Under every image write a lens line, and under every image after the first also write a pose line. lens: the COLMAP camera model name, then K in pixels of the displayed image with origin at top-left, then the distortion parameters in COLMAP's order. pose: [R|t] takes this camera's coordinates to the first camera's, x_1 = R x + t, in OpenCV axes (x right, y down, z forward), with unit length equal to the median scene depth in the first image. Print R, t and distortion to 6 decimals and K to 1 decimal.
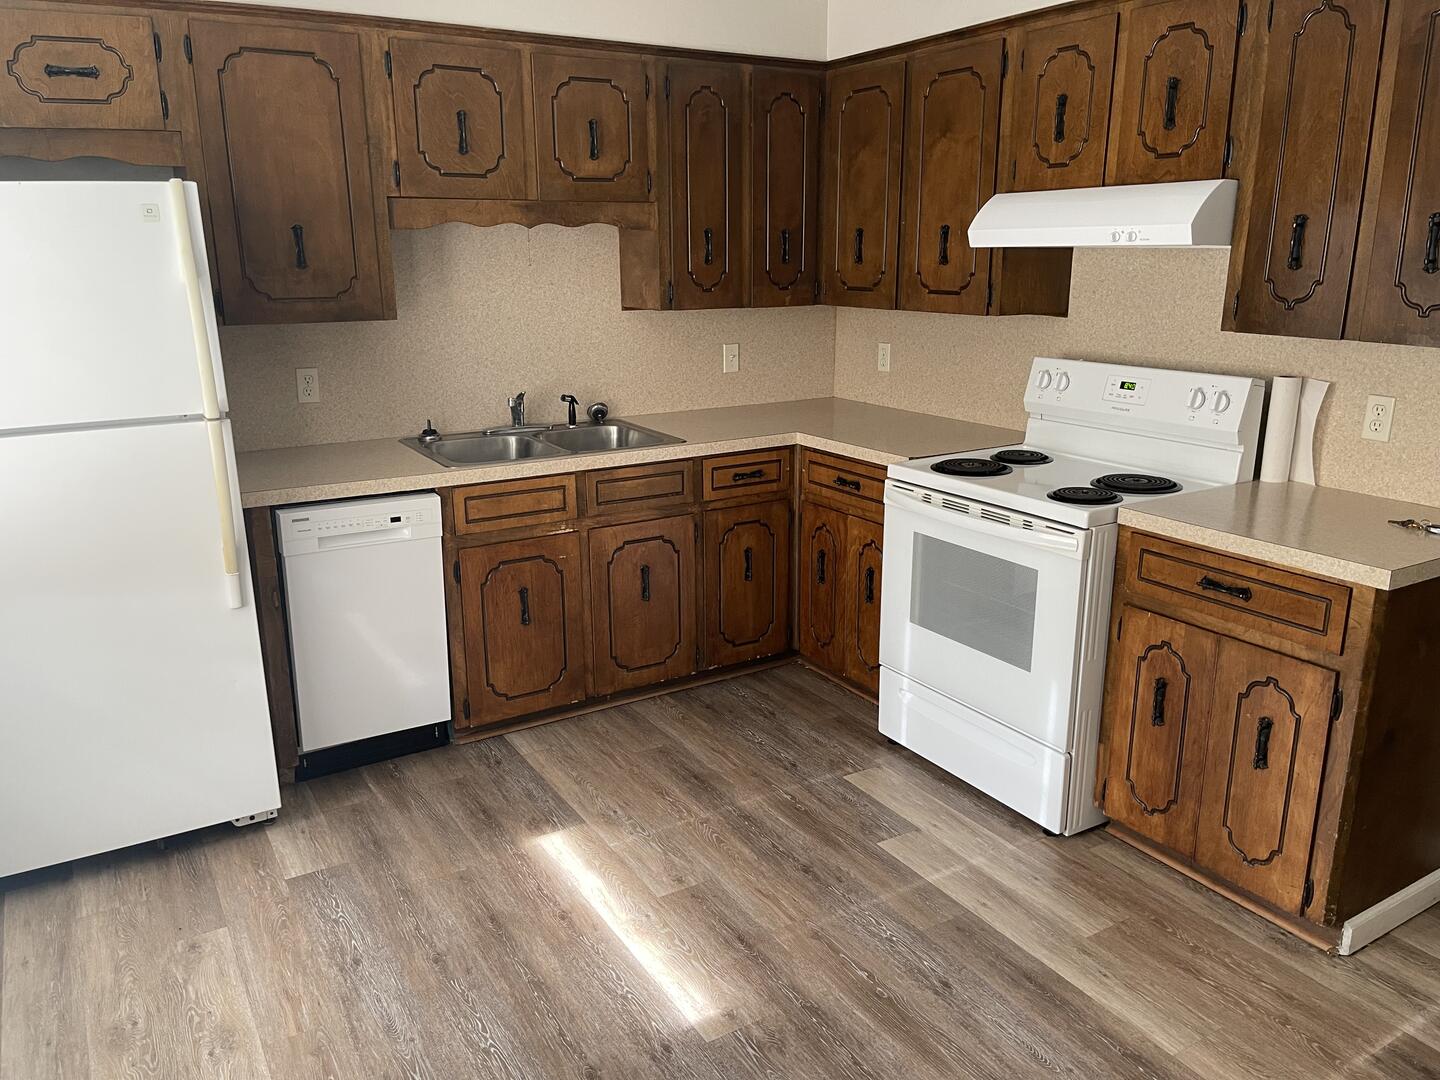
lens RADIAL K [[1069.0, 0, 721.3], [0, 1069.0, 549.4], [0, 0, 1]] dist [0.058767, -0.074919]
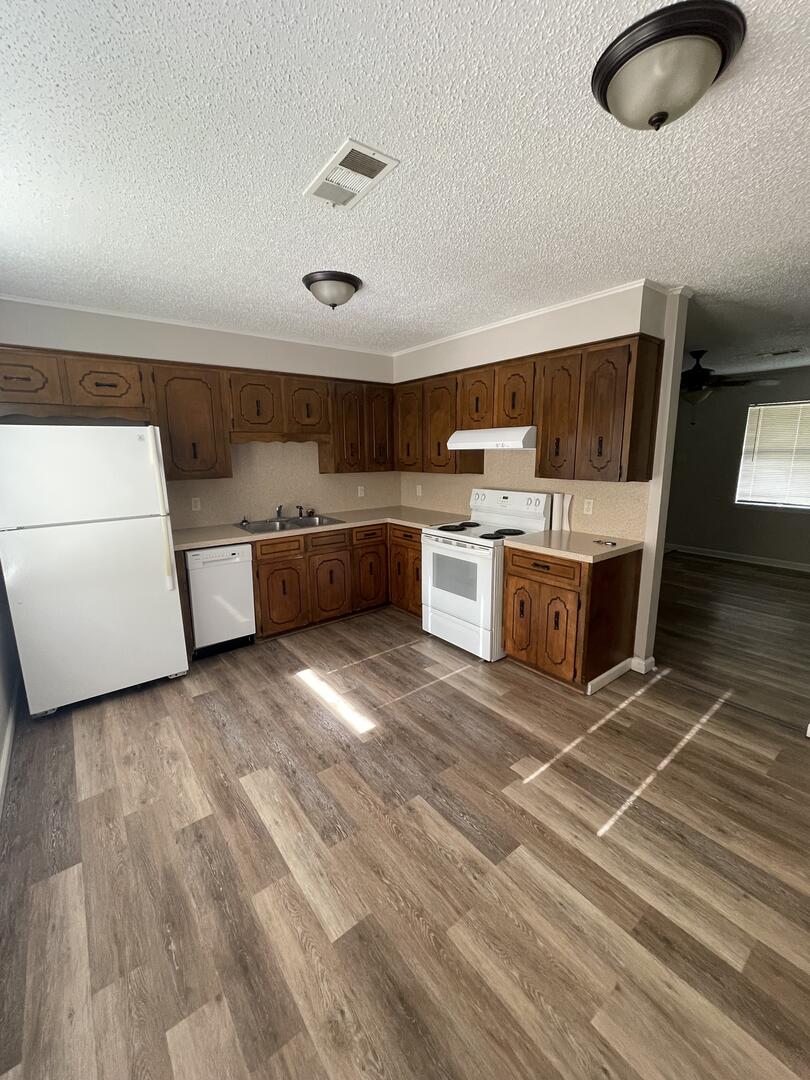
lens RADIAL K [[442.8, 0, 405.0], [0, 442.8, 540.0], [0, 0, 1]] dist [-0.000337, -0.000553]
pose [[0.992832, -0.028932, 0.115966, -0.019325], [0.037907, 0.996390, -0.075955, 0.037443], [-0.113350, 0.079806, 0.990345, -0.107470]]
